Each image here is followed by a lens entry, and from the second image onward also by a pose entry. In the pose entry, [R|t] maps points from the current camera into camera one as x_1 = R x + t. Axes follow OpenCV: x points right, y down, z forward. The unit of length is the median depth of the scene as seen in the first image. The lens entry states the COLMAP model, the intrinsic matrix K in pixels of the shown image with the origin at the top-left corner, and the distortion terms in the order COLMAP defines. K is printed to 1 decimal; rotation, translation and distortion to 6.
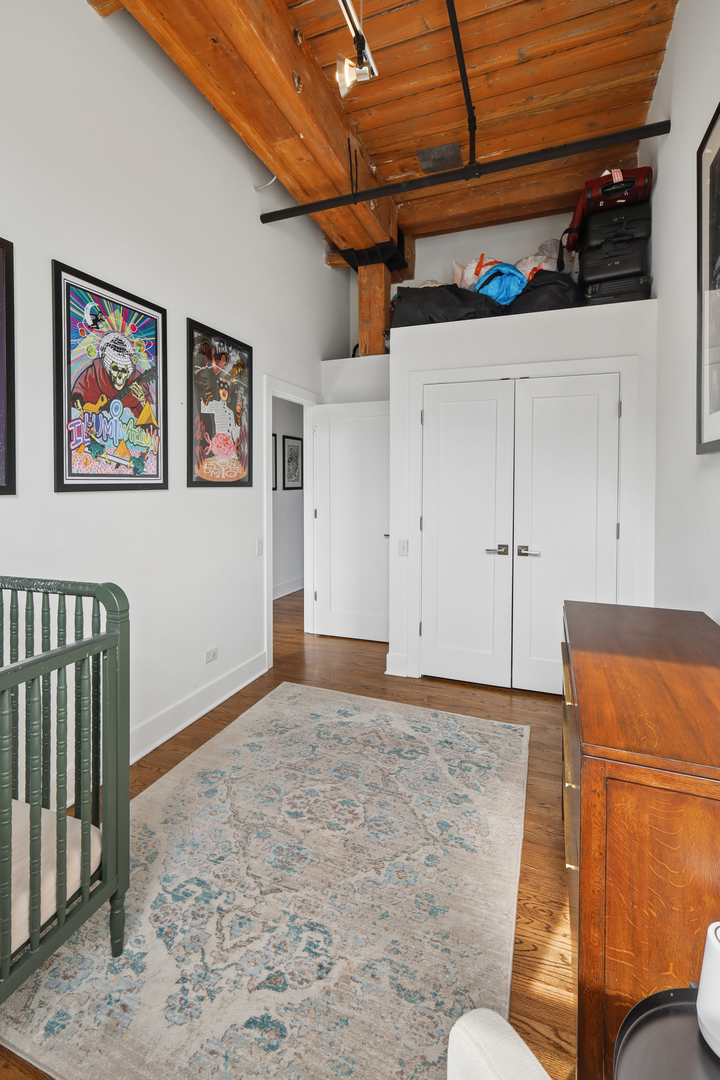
lens RADIAL K [[493.9, 0, 350.7], [0, 493.9, 483.5], [0, 0, 1]] dist [0.003602, 0.000193]
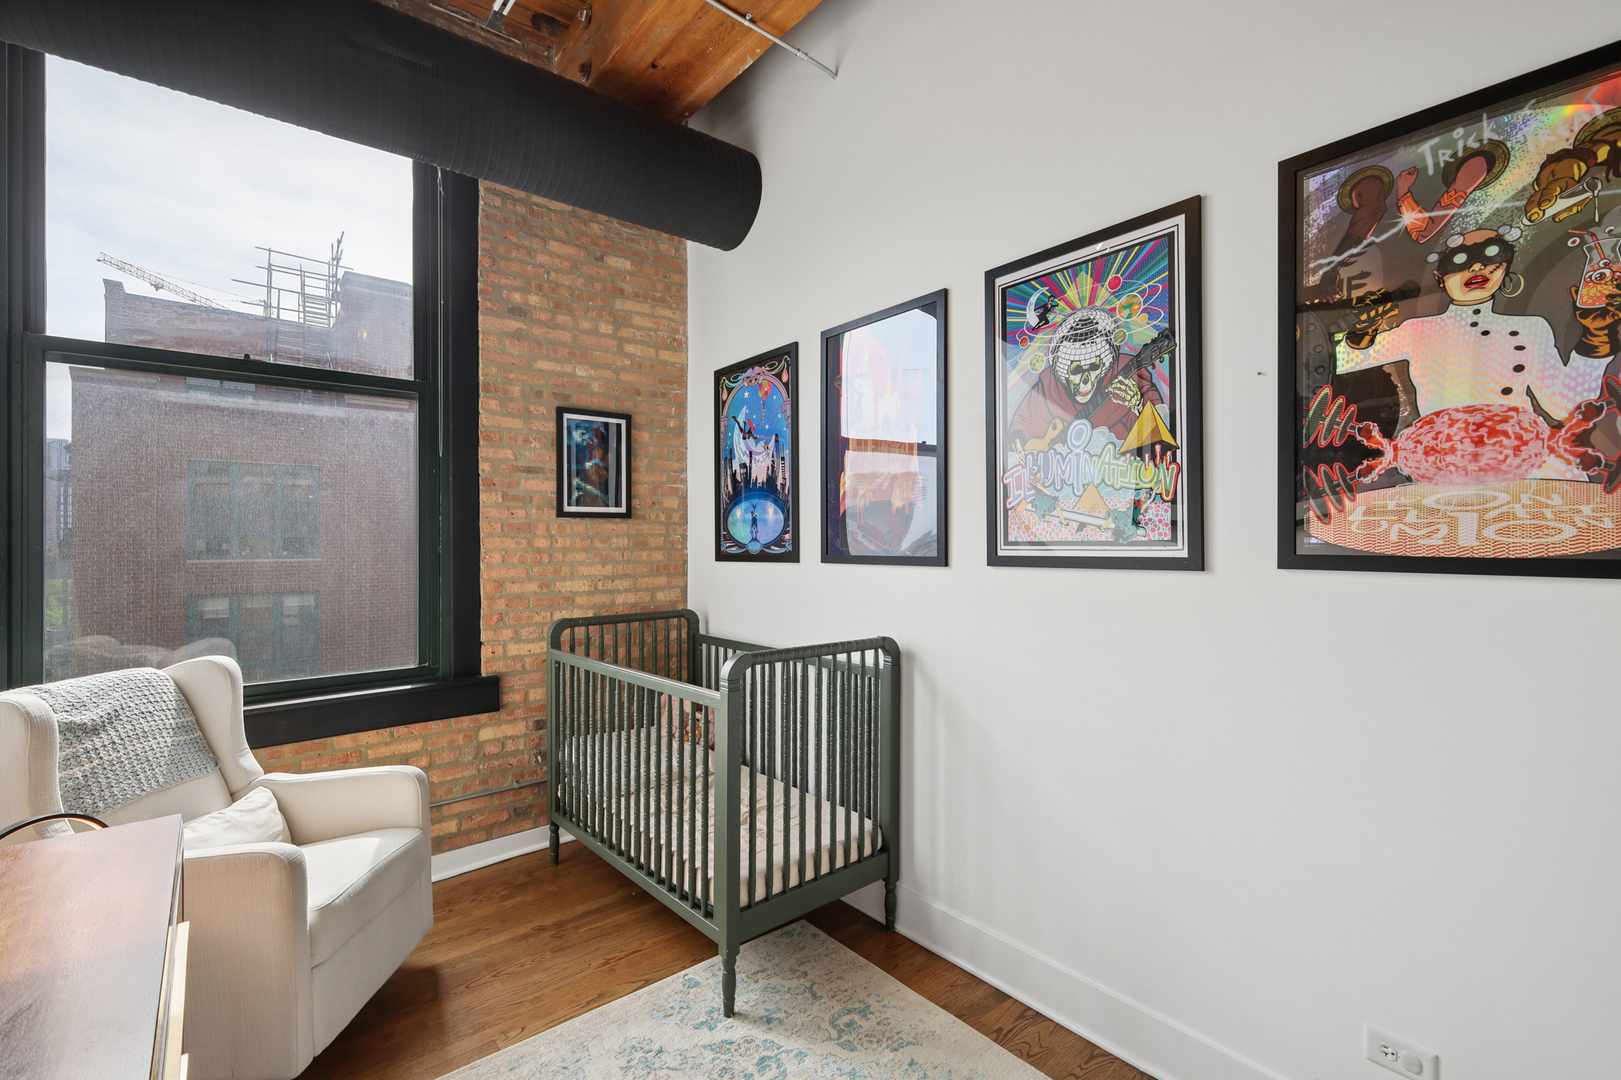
lens RADIAL K [[715.3, 0, 820.0], [0, 715.3, 539.6], [0, 0, 1]] dist [0.004027, -0.000028]
pose [[-0.466209, -0.011151, -0.884604, 0.463001], [-0.007704, 0.999934, -0.008544, -0.010810], [0.884641, 0.002831, -0.466264, 1.133434]]
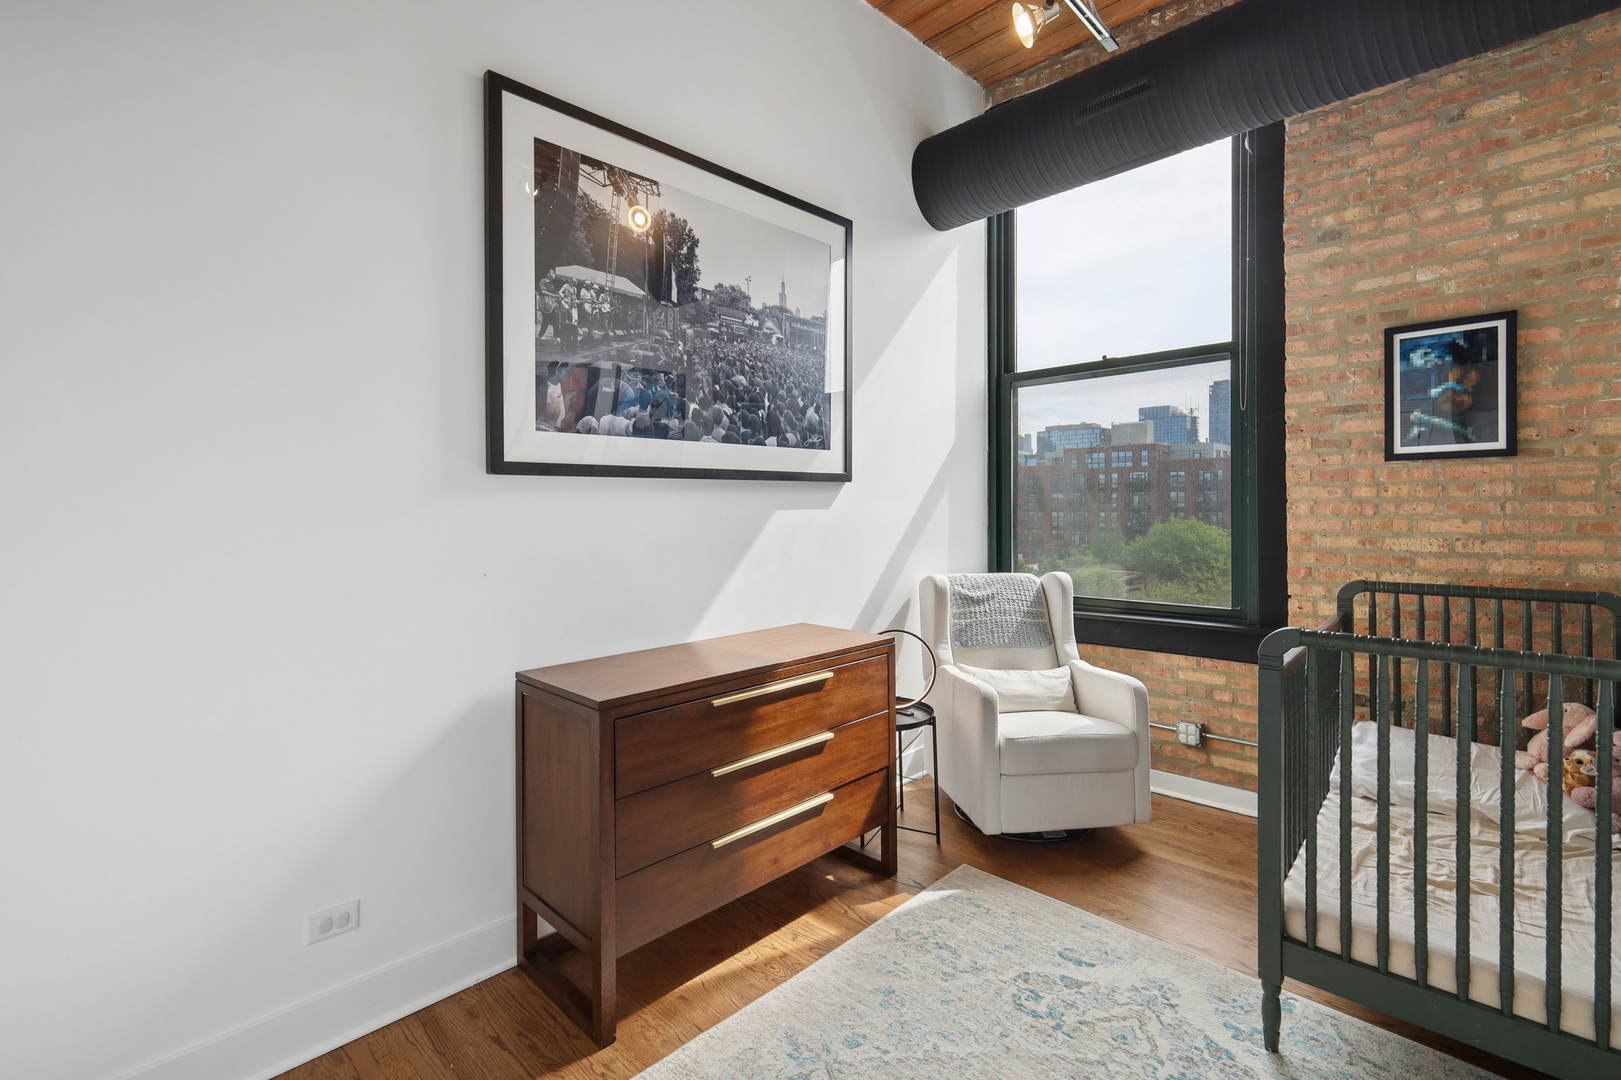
lens RADIAL K [[741.3, 0, 801.0], [0, 741.3, 505.7], [0, 0, 1]] dist [0.003602, 0.000193]
pose [[-0.920399, -0.002413, 0.390973, -0.136214], [0.003596, 0.999886, 0.014636, -0.010720], [-0.390964, 0.014877, -0.920286, 1.528211]]
